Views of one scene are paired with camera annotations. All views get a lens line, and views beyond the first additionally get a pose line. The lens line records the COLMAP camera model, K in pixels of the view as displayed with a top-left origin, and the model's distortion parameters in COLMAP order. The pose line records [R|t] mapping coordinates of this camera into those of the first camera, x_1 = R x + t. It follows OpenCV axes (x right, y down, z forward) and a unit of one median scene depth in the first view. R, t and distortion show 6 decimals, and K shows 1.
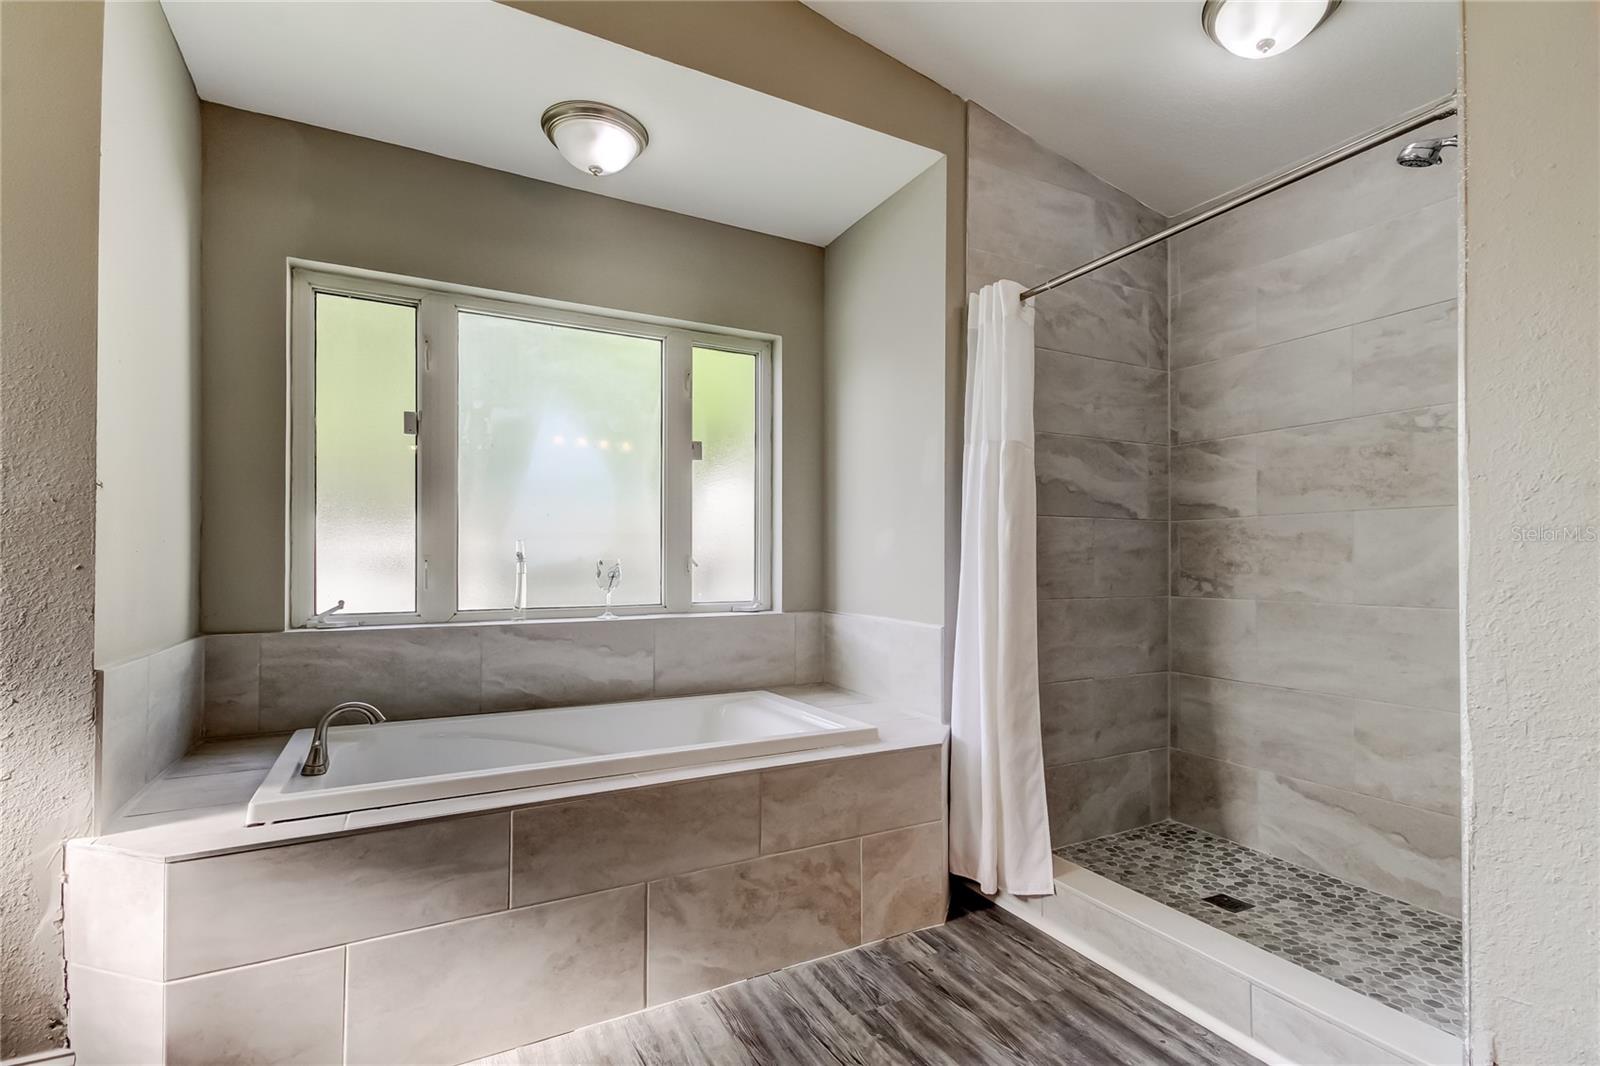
lens RADIAL K [[756.2, 0, 793.1], [0, 756.2, 547.0], [0, 0, 1]] dist [0.028603, -0.008403]
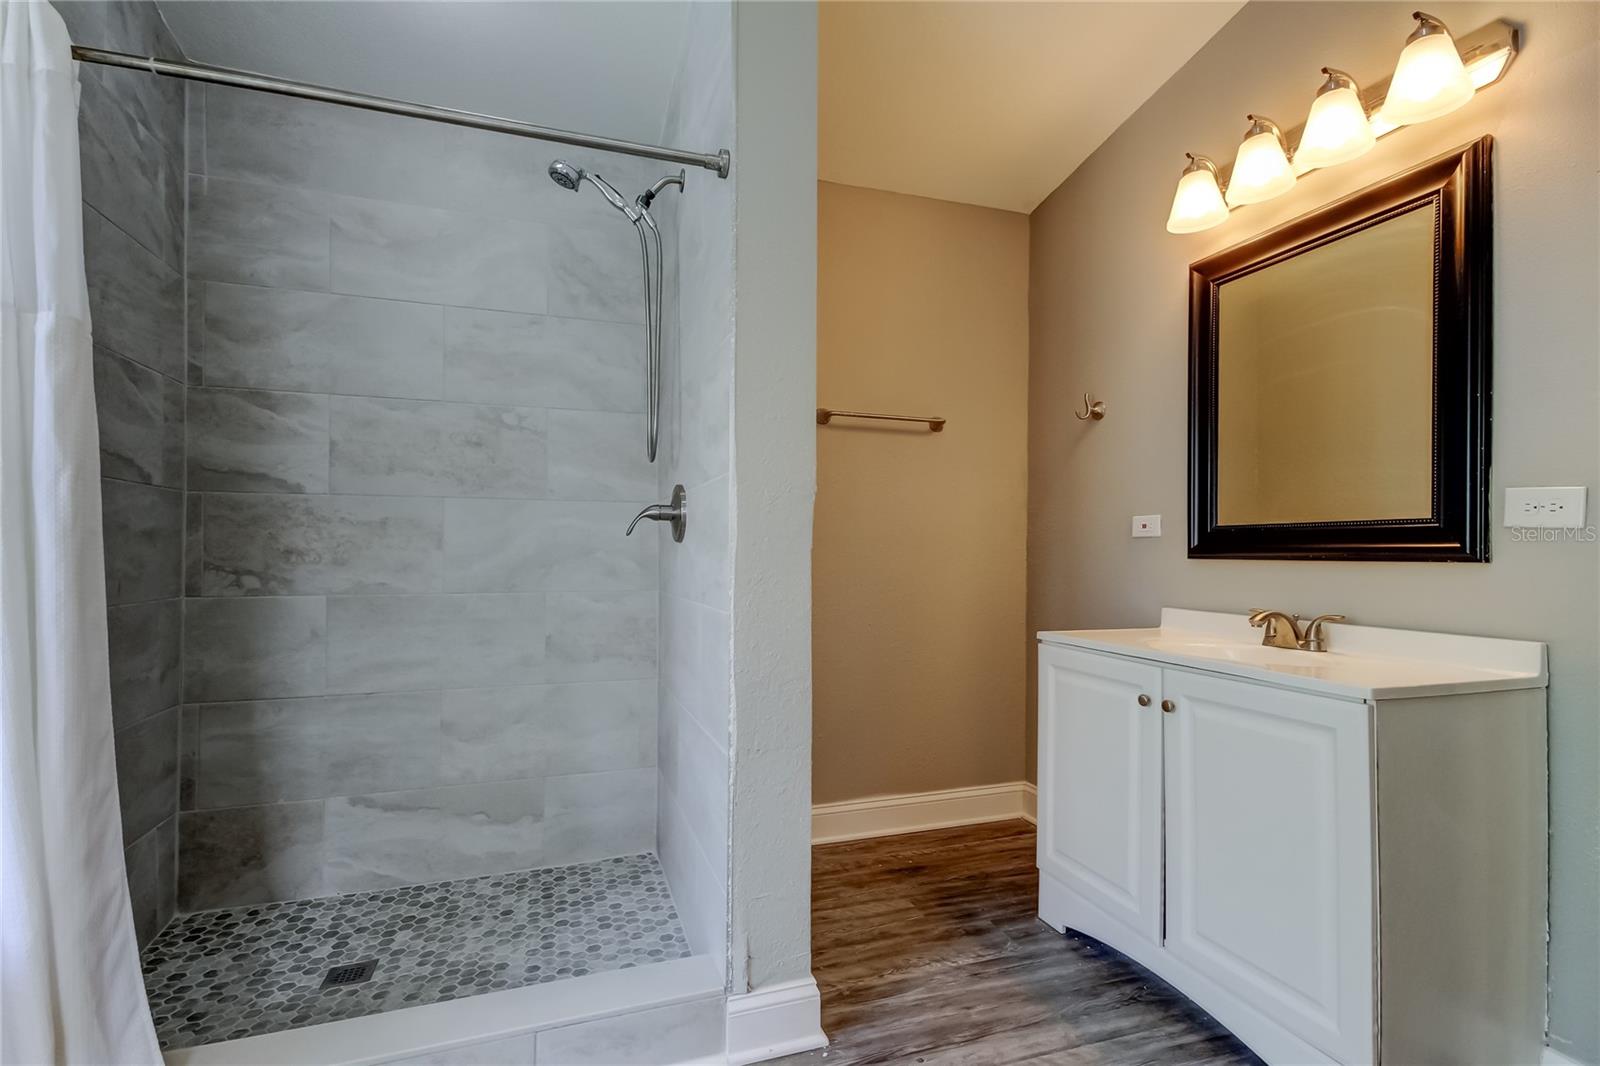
lens RADIAL K [[756.2, 0, 793.1], [0, 756.2, 547.0], [0, 0, 1]] dist [0.028603, -0.008403]
pose [[0.138119, 0.005786, 0.990399, -0.146844], [-0.023491, 0.999721, -0.002564, 0.007137], [-0.990137, -0.022912, 0.138217, 0.385293]]
